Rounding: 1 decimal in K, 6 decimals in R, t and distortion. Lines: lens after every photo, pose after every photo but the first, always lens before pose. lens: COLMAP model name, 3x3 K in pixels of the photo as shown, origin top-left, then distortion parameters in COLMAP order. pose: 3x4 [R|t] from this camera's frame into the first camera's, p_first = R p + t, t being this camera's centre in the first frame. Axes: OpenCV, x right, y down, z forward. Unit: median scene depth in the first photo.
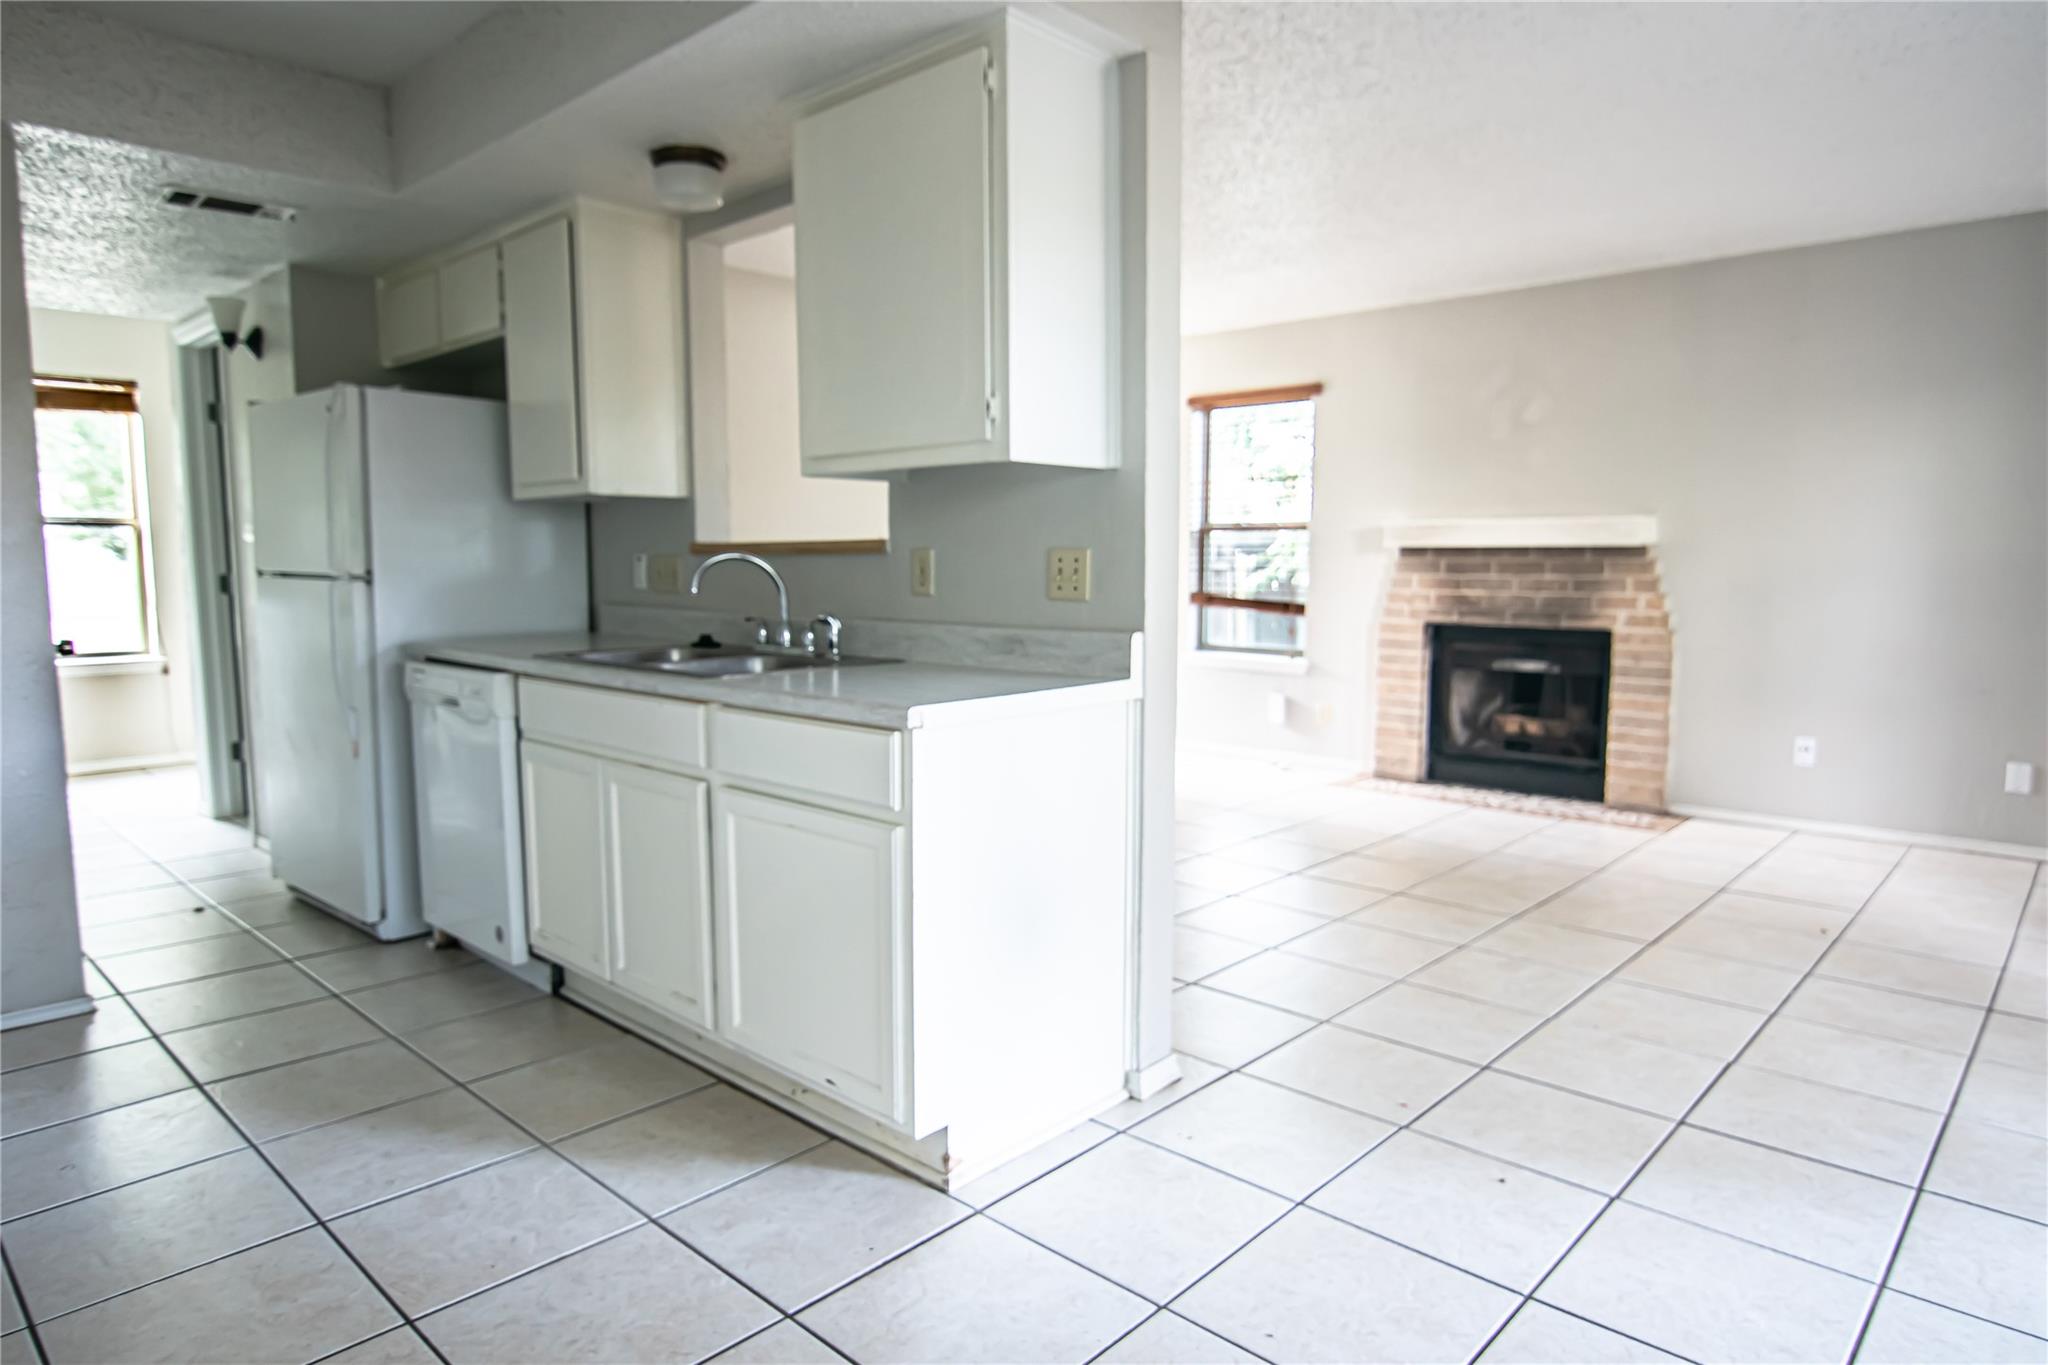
lens RADIAL K [[1245.8, 0, 1084.0], [0, 1245.8, 683.9], [0, 0, 1]] dist [-0.003032, -0.002220]
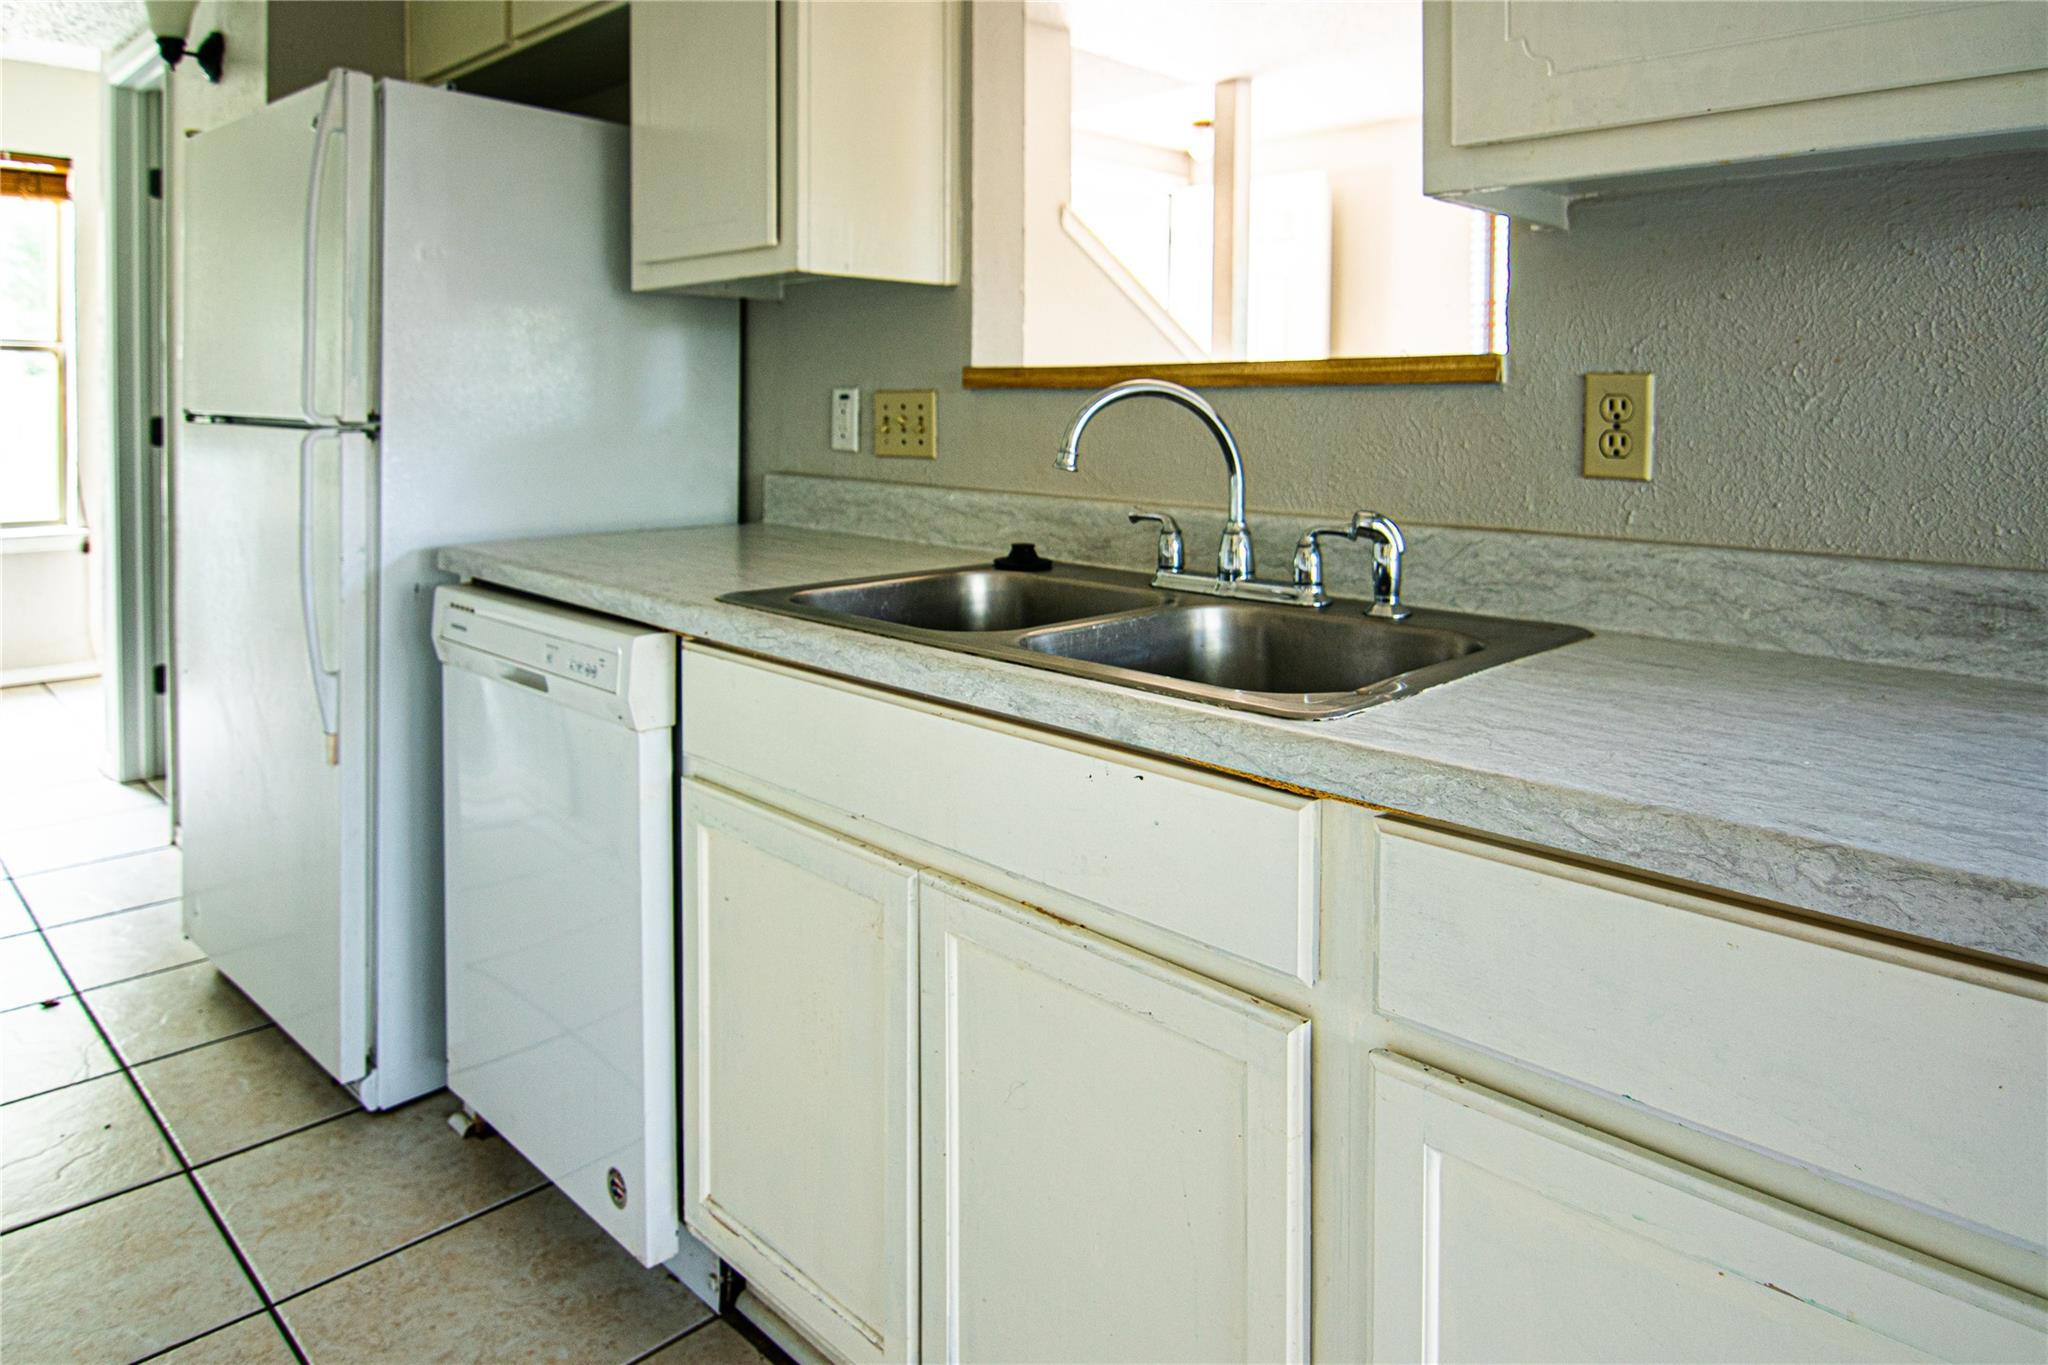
lens RADIAL K [[1223.2, 0, 1029.4], [0, 1223.2, 441.4], [0, 0, 1]] dist [-0.001183, -0.000119]
pose [[0.999739, 0.007796, -0.021470, -0.302568], [-0.009311, 0.997404, -0.071400, -0.047540], [0.020858, 0.071582, 0.997217, 0.517086]]
